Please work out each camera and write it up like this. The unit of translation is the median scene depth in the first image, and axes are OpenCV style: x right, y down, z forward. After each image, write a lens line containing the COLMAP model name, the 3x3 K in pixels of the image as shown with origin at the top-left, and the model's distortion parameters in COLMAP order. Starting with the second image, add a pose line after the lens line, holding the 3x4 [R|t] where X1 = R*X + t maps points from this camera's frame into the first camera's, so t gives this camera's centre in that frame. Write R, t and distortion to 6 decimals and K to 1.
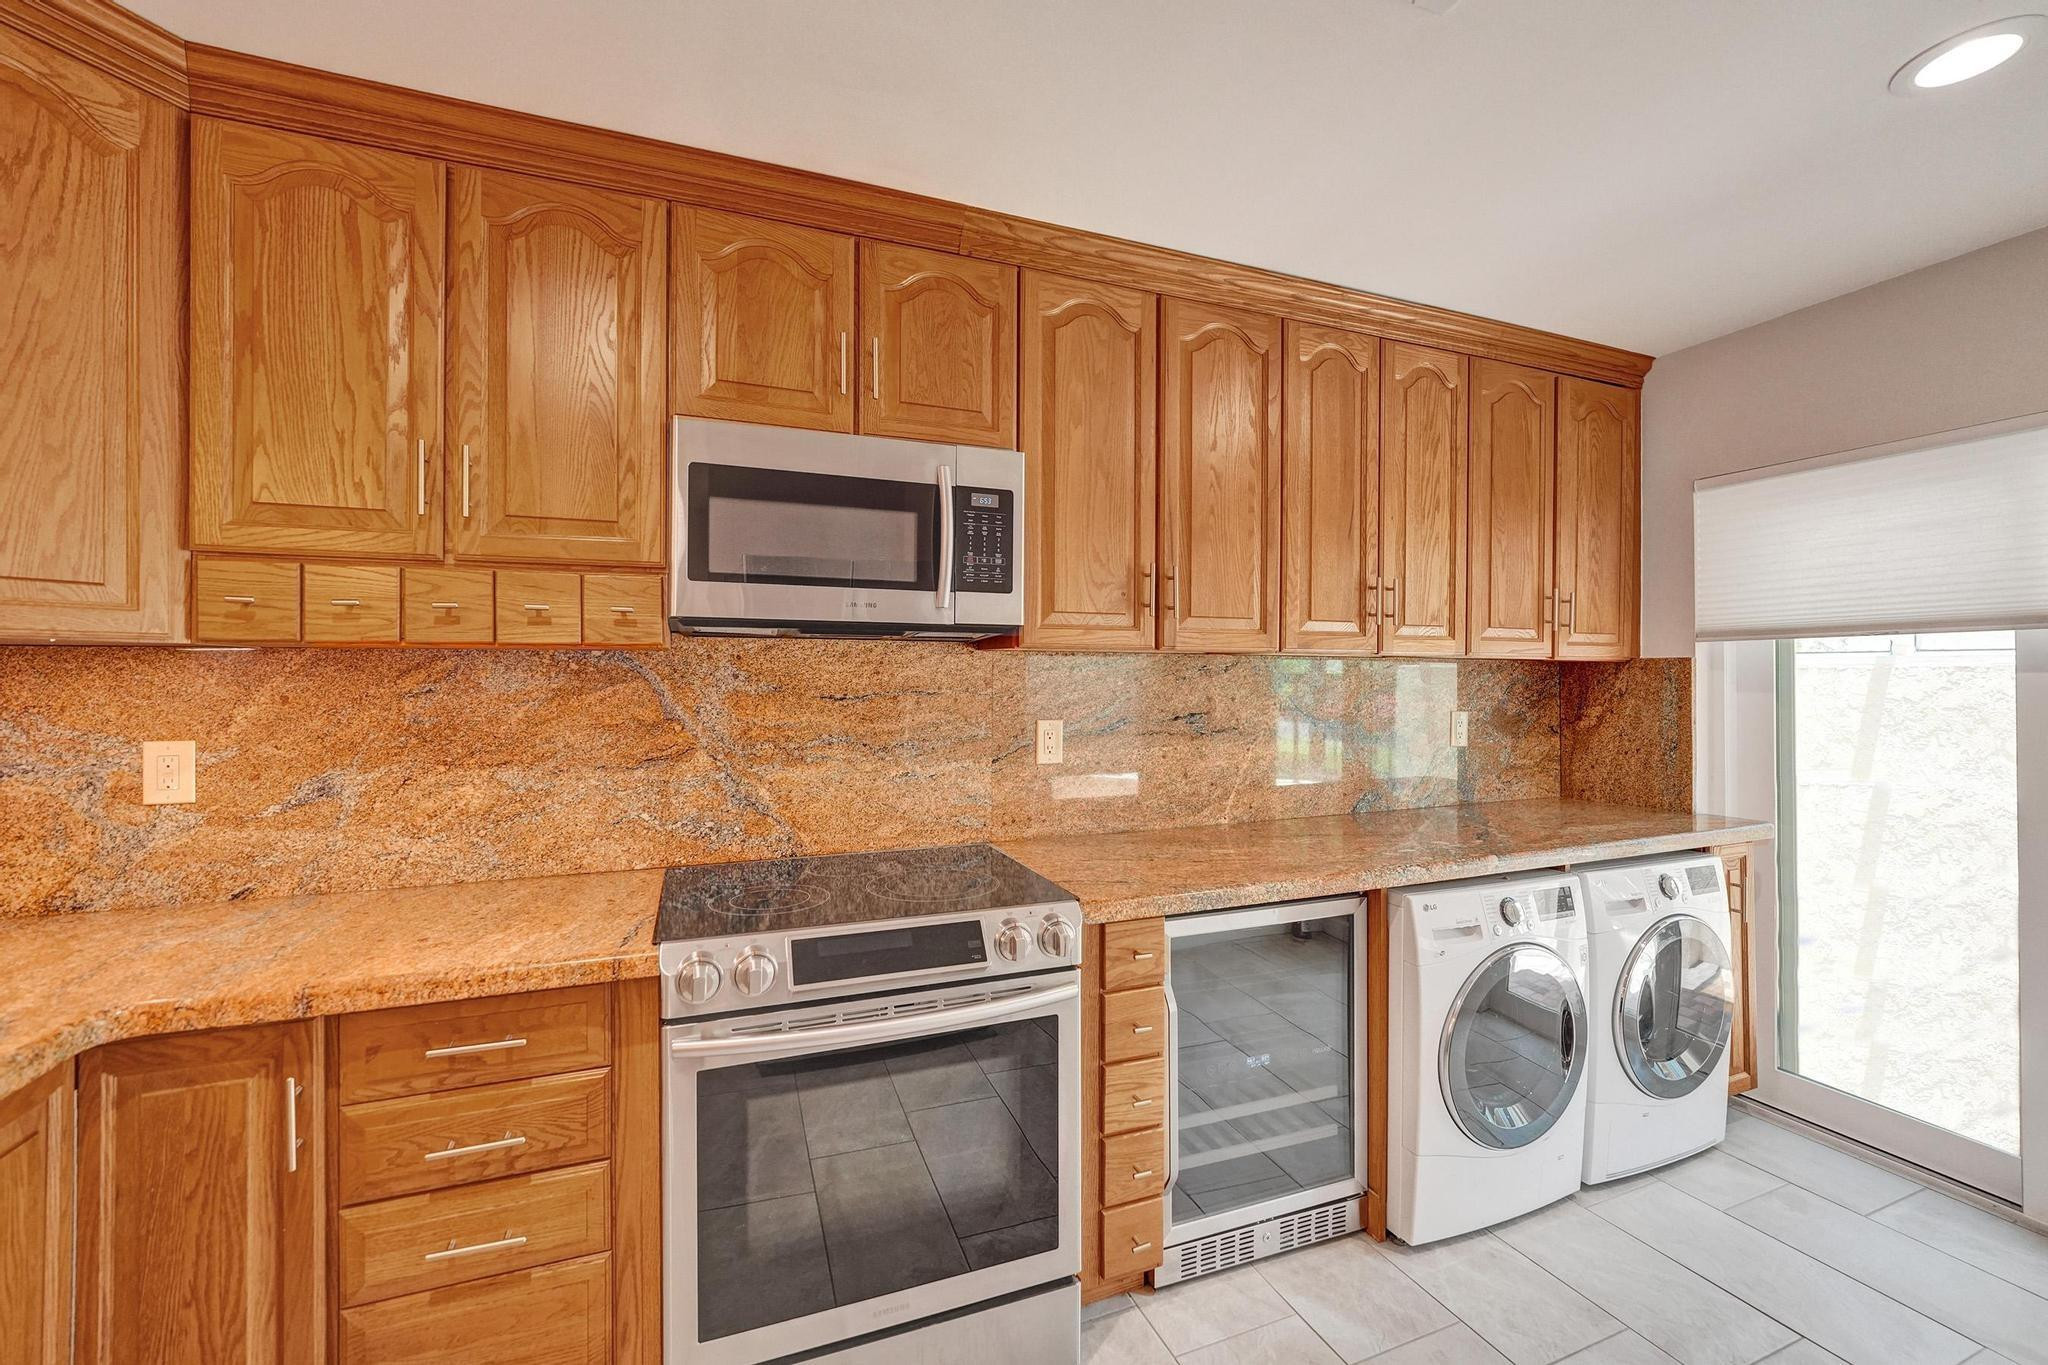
lens RADIAL K [[847.4, 0, 1022.8], [0, 847.4, 675.7], [0, 0, 1]] dist [-0.011811, 0.003680]
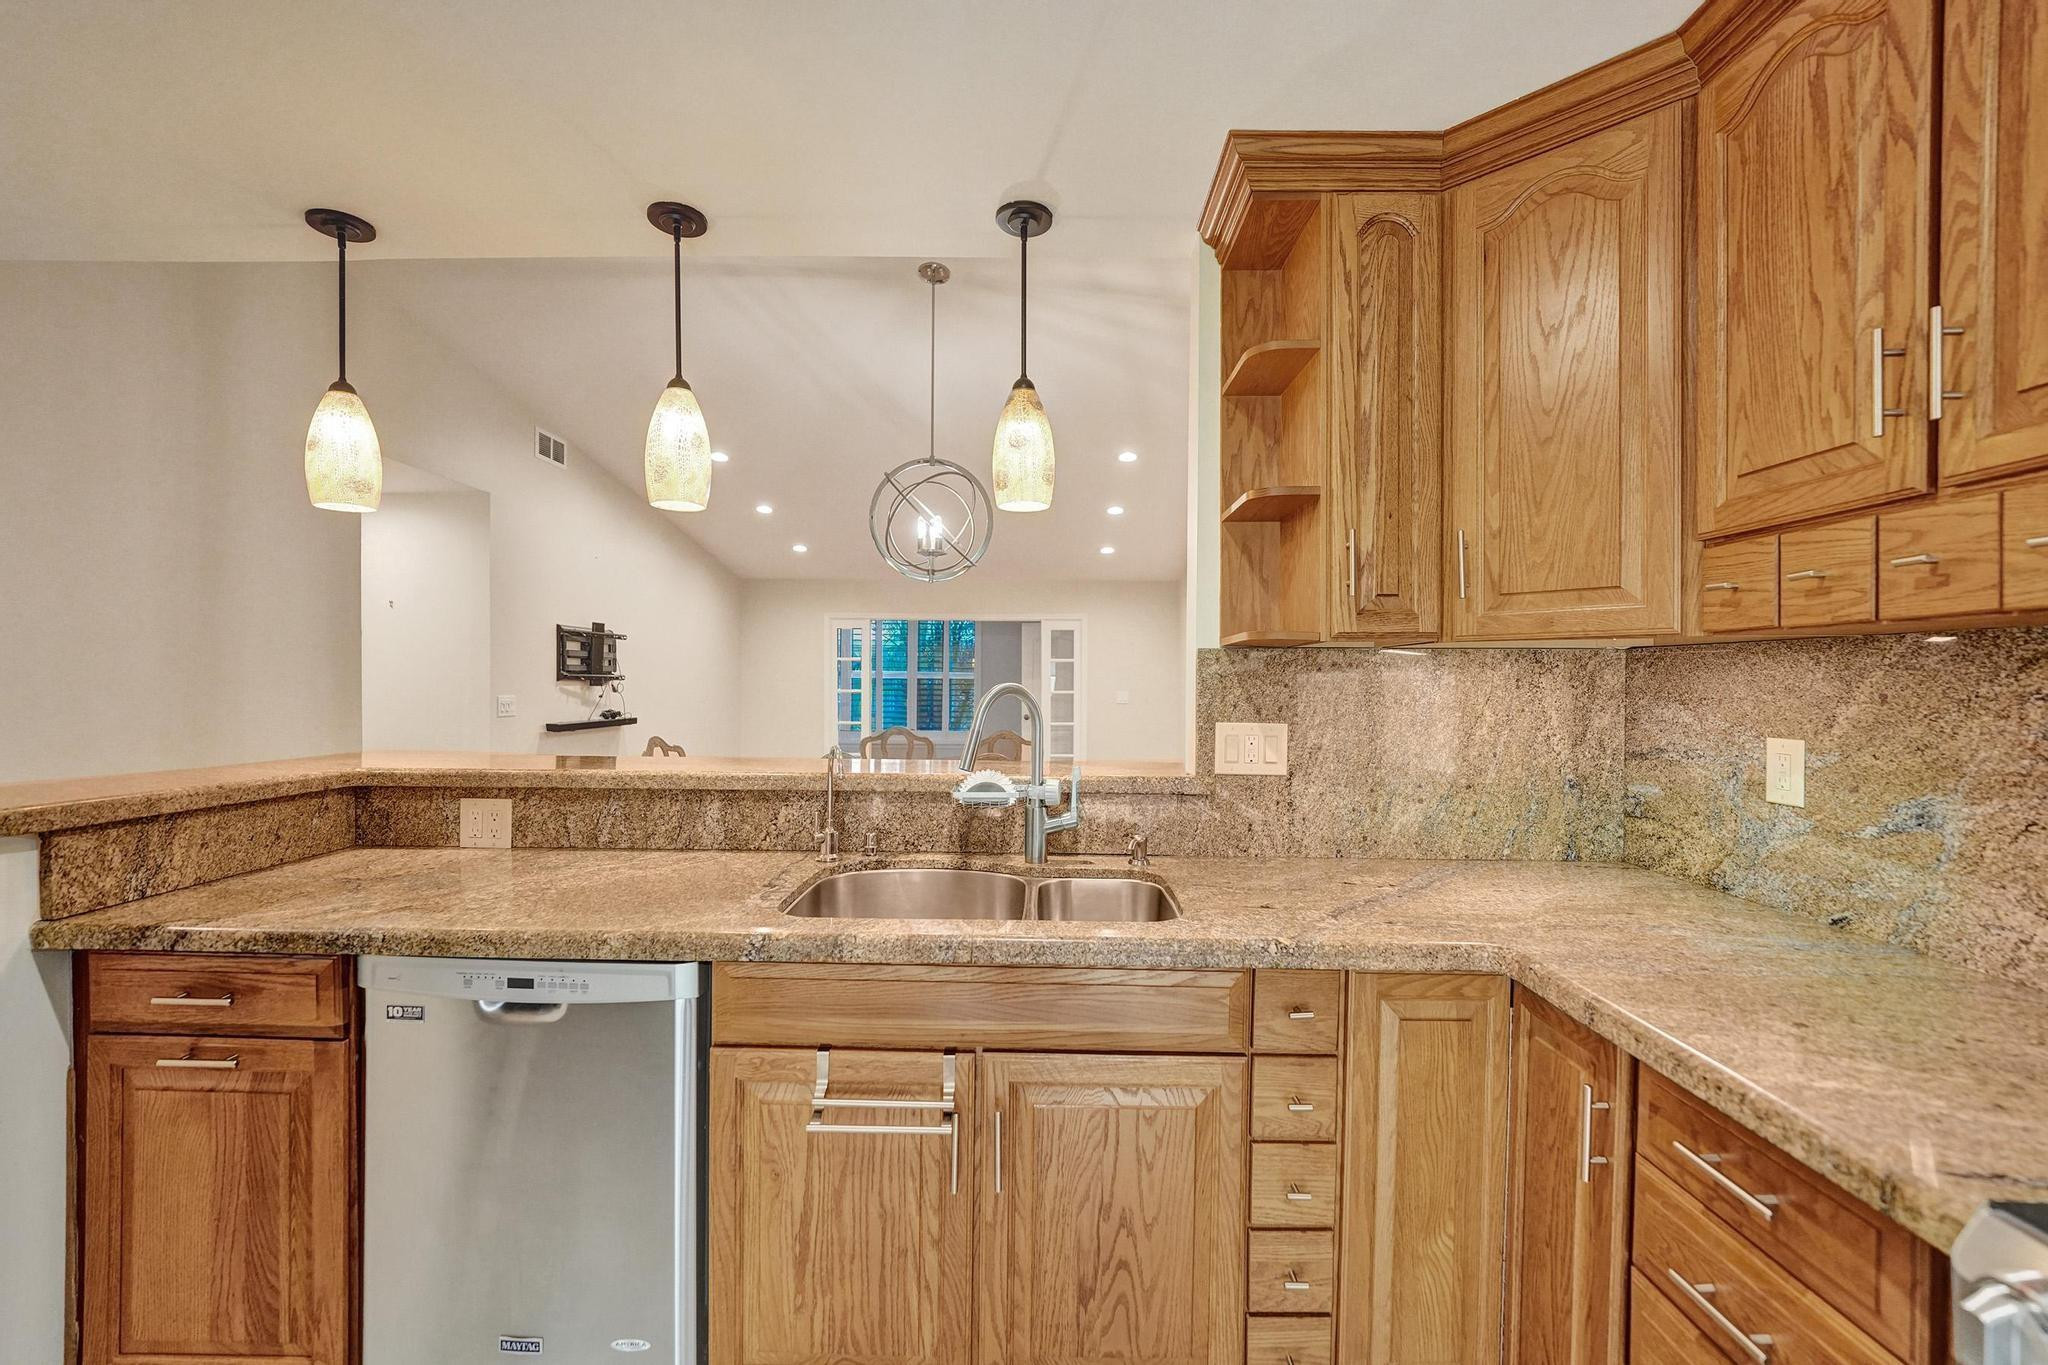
lens RADIAL K [[847.4, 0, 1028.2], [0, 847.4, 691.7], [0, 0, 1]] dist [-0.011811, 0.003680]
pose [[-0.379502, 0.014418, -0.925079, 0.183357], [0.001340, 0.999886, 0.015034, 0.008916], [0.925190, 0.004466, -0.379478, 0.549411]]
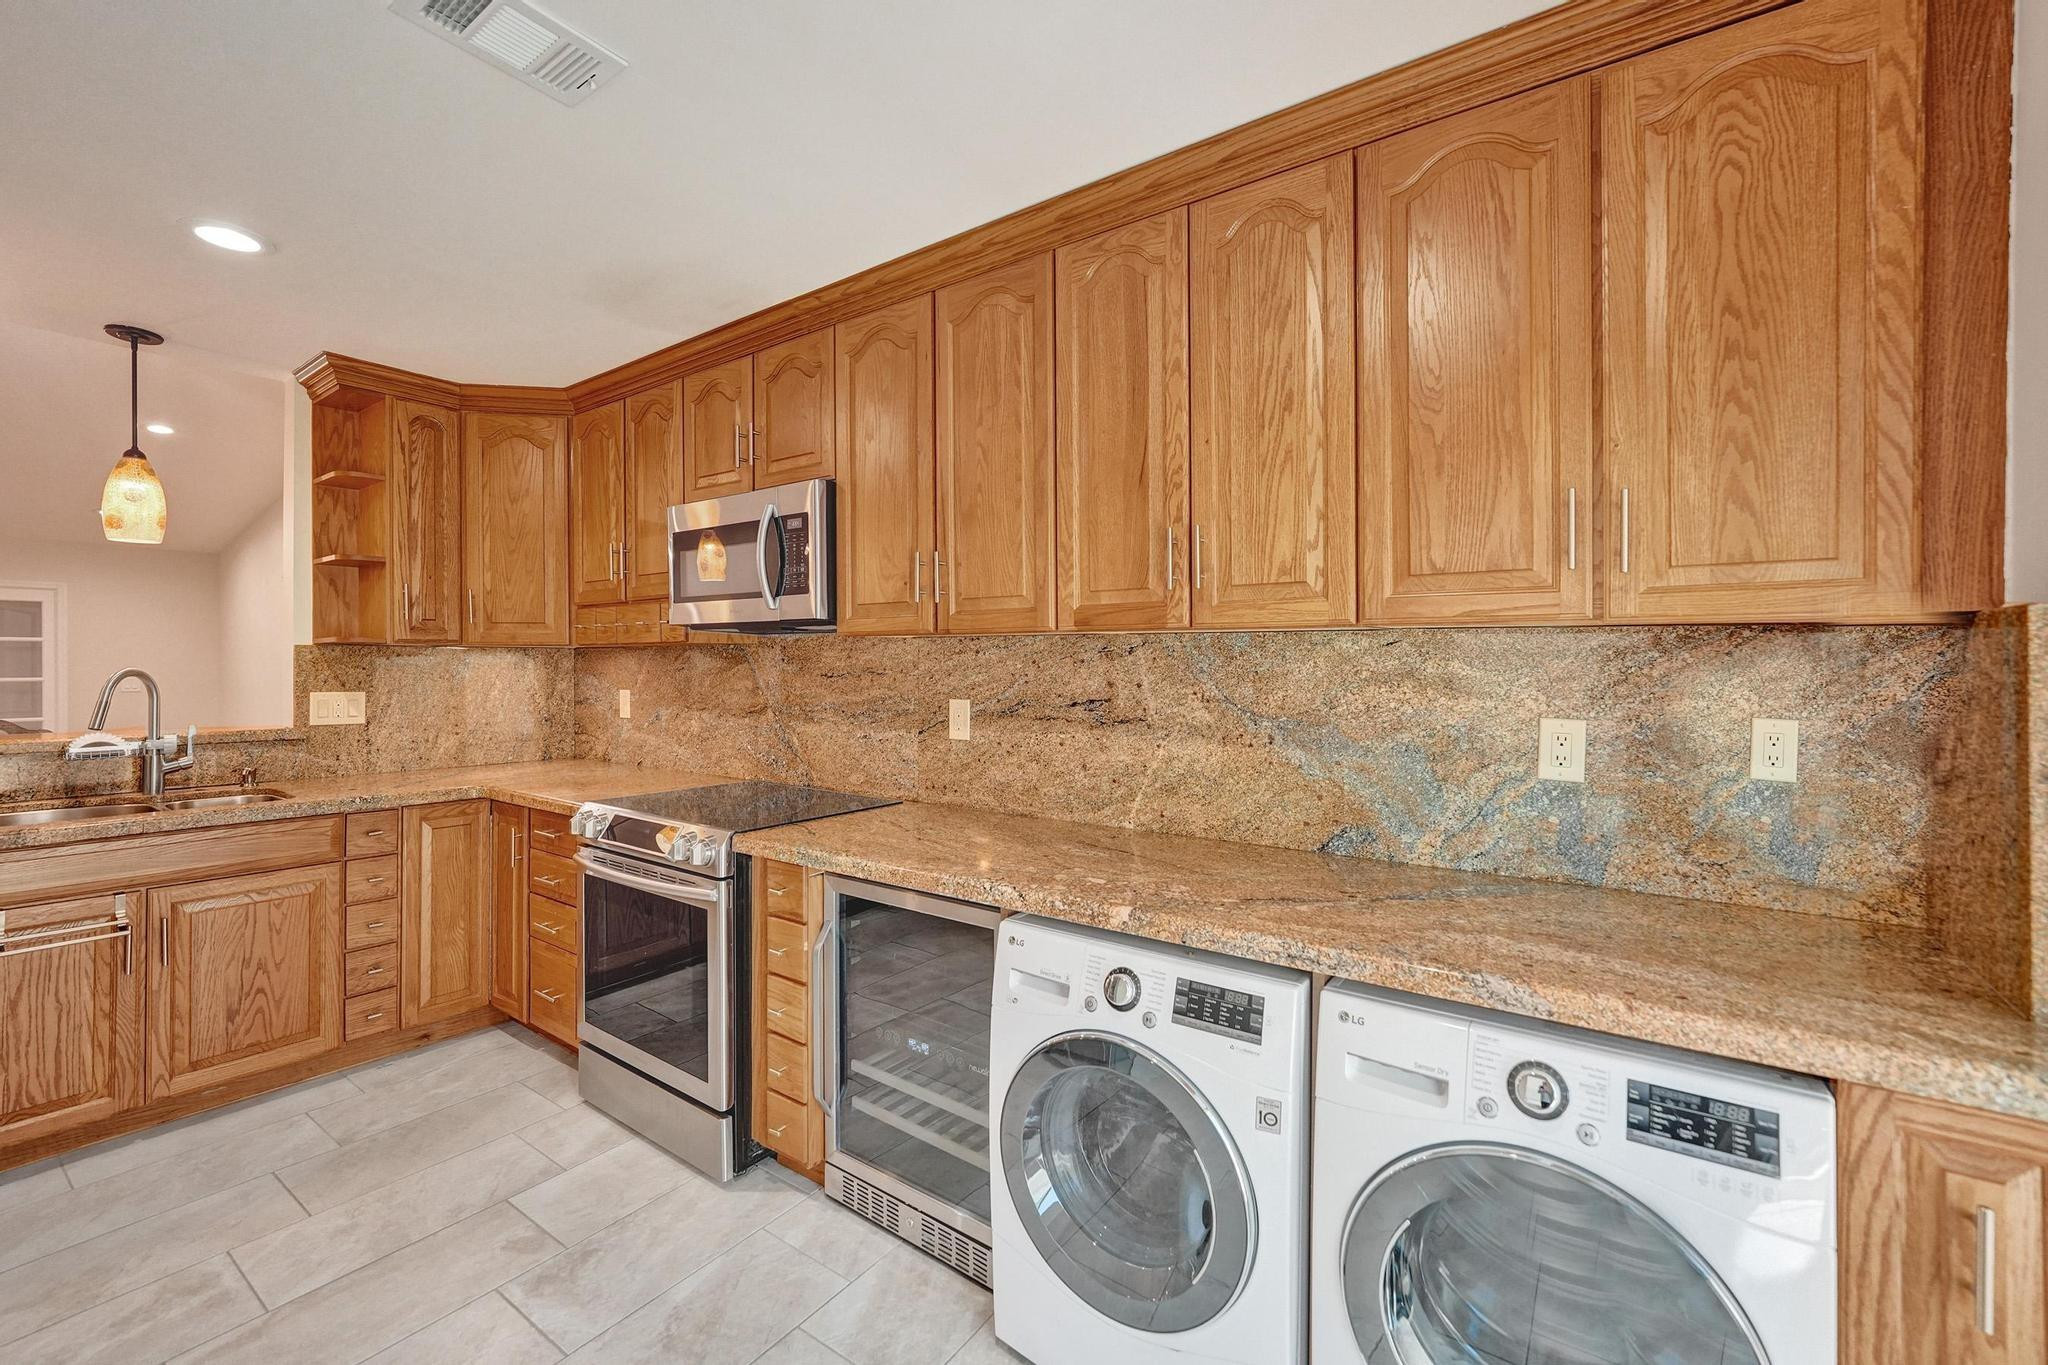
lens RADIAL K [[847.4, 0, 1023.2], [0, 847.4, 667.2], [0, 0, 1]] dist [-0.011811, 0.003680]
pose [[0.540116, 0.005461, -0.841573, 1.364903], [0.001731, 0.999970, 0.007600, 0.003679], [0.841589, -0.005561, 0.540091, 0.659951]]
